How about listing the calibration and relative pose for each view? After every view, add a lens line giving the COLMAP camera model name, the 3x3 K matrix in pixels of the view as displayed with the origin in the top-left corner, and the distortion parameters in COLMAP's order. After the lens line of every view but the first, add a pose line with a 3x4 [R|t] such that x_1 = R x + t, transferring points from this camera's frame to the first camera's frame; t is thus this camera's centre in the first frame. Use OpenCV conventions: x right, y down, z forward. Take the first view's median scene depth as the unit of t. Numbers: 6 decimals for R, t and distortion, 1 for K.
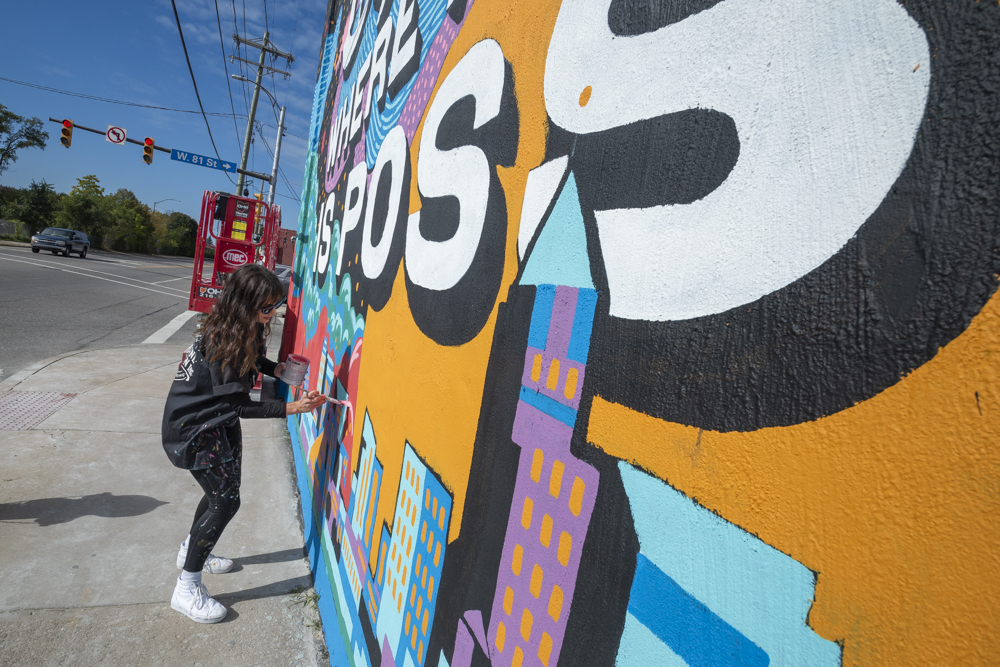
lens RADIAL K [[458.5, 0, 501.0], [0, 458.5, 335.0], [0, 0, 1]] dist [-0.022908, -0.001245]
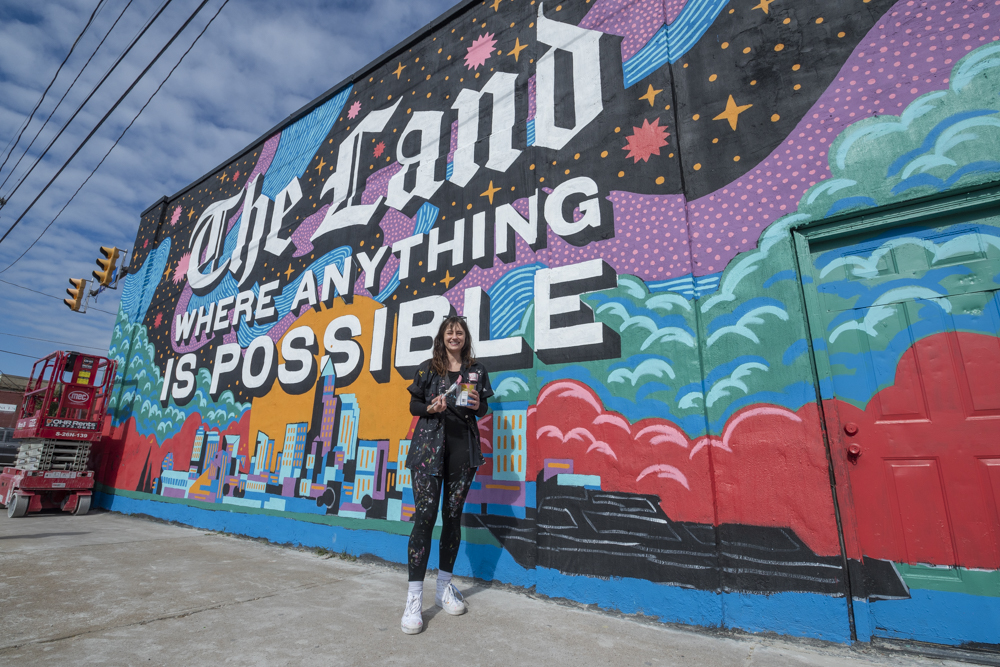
lens RADIAL K [[447.8, 0, 470.9], [0, 447.8, 336.5], [0, 0, 1]] dist [-0.011448, -0.004385]
pose [[0.886908, -0.014558, 0.461716, -0.646521], [0.146795, 0.956577, -0.251817, 0.807531], [-0.438001, 0.291117, 0.850533, -3.479743]]
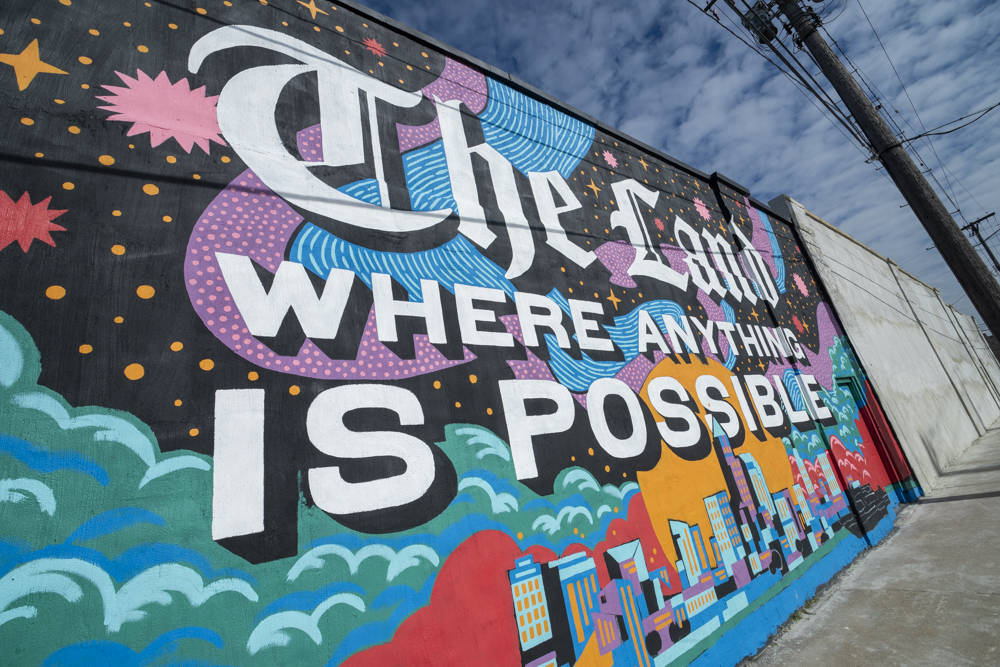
lens RADIAL K [[451.2, 0, 495.8], [0, 451.2, 323.0], [0, 0, 1]] dist [-0.023947, -0.002980]
pose [[-0.151898, 0.219200, 0.963783, -3.590822], [0.236393, 0.954856, -0.179913, -0.768335], [-0.959711, 0.200503, -0.196858, 3.106285]]
